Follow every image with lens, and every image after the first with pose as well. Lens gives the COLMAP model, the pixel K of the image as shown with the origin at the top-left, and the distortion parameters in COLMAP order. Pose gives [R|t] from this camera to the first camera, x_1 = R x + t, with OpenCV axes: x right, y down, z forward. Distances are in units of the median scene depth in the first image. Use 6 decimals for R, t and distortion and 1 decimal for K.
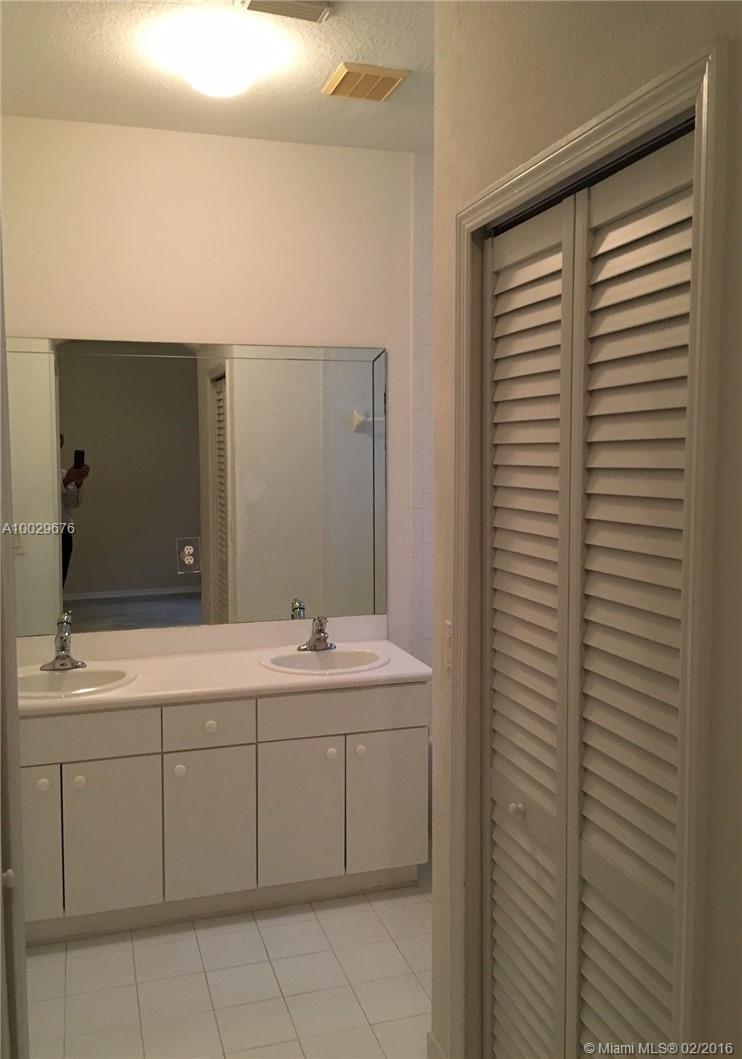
lens RADIAL K [[914.3, 0, 371.1], [0, 914.3, 528.7], [0, 0, 1]] dist [0.006686, 0.001615]
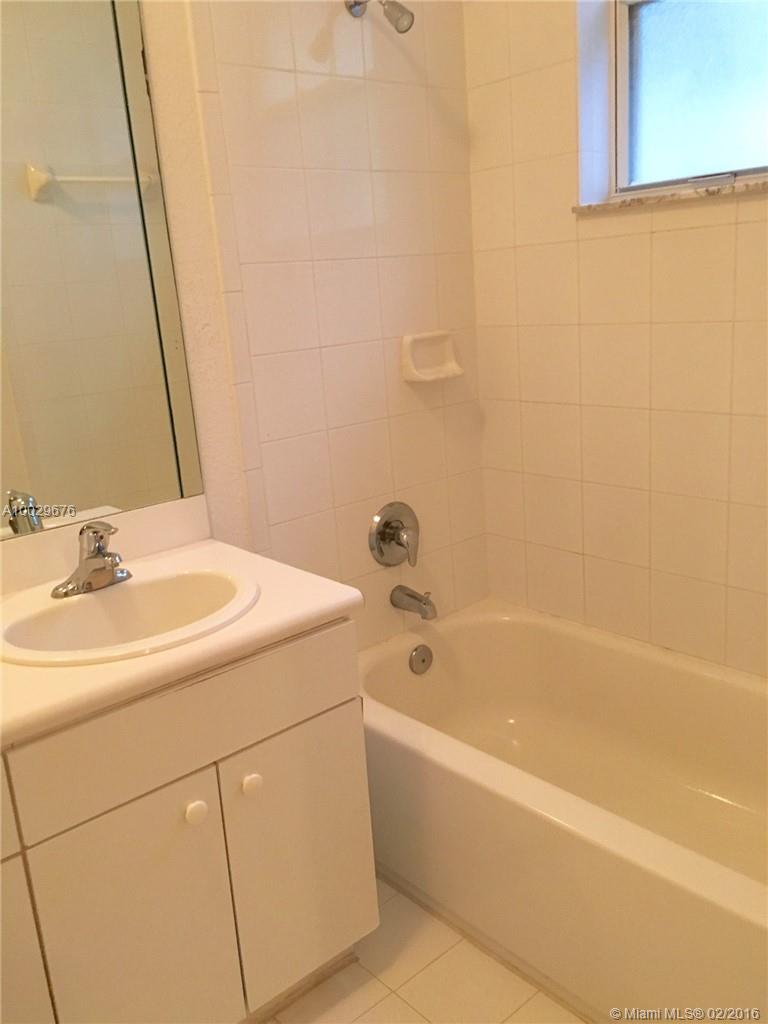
lens RADIAL K [[871.1, 0, 384.3], [0, 871.1, 511.6], [0, 0, 1]] dist [0.035124, -0.001466]
pose [[0.913347, -0.169699, 0.370134, -0.084628], [0.107037, 0.977108, 0.183858, 0.019909], [-0.392862, -0.128308, 0.910602, 0.505635]]
